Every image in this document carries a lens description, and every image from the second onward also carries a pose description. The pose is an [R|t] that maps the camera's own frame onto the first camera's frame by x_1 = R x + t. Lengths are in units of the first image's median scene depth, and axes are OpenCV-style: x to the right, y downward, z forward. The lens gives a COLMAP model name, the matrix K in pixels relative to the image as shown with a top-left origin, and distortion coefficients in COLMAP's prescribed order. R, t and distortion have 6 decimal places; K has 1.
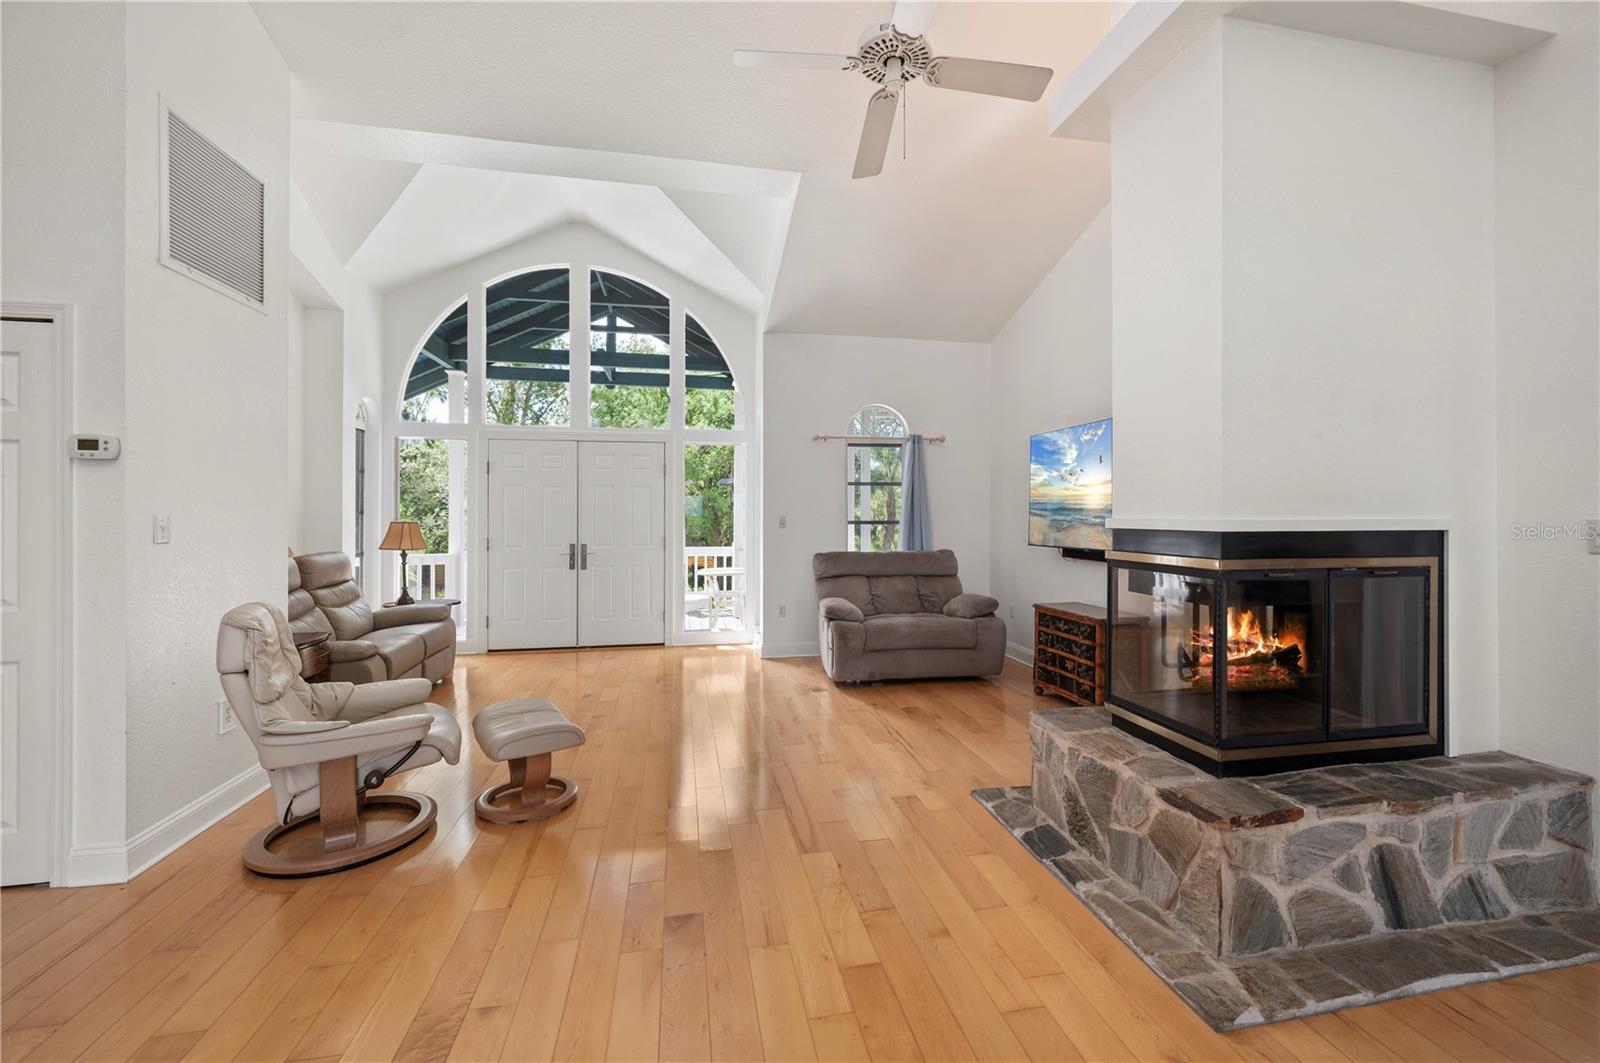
lens RADIAL K [[655.3, 0, 810.5], [0, 655.3, 510.7], [0, 0, 1]] dist [-0.001510, 0.000203]
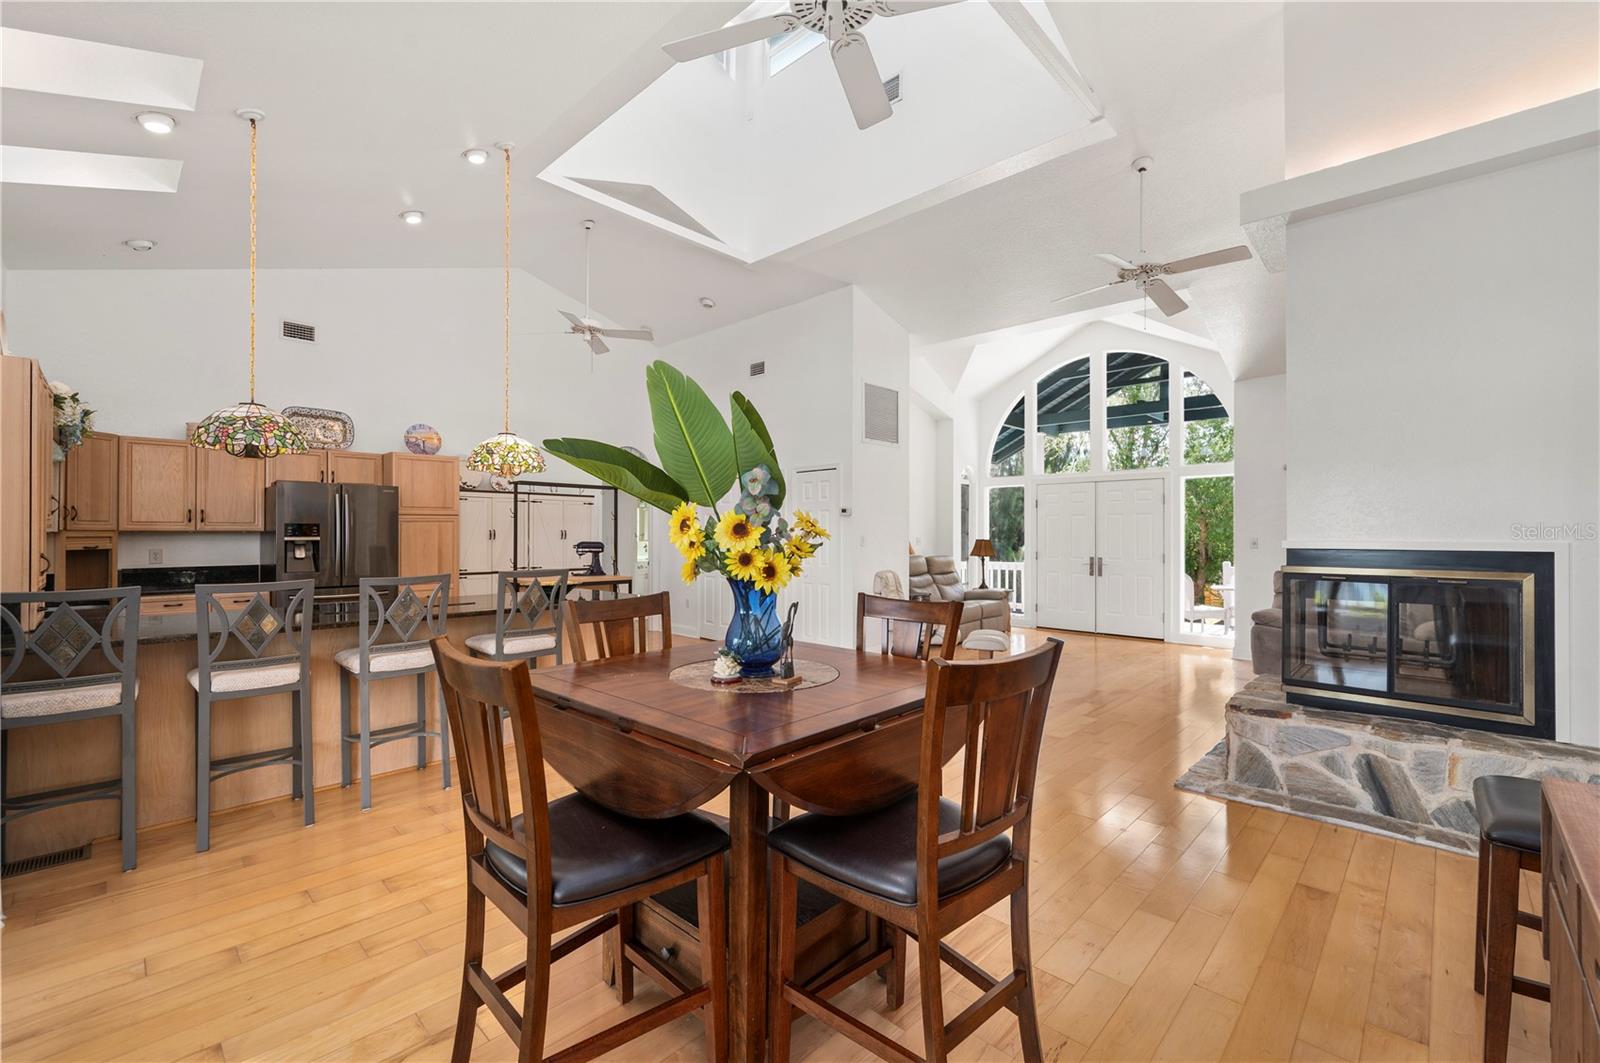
lens RADIAL K [[670.6, 0, 800.0], [0, 670.6, 531.5], [0, 0, 1]] dist [0.000193, 0.000182]
pose [[0.574810, 0.000460, -0.818286, 1.071448], [-0.000486, 1.000000, 0.000221, -0.008104], [0.818286, 0.000271, 0.574811, -0.762048]]
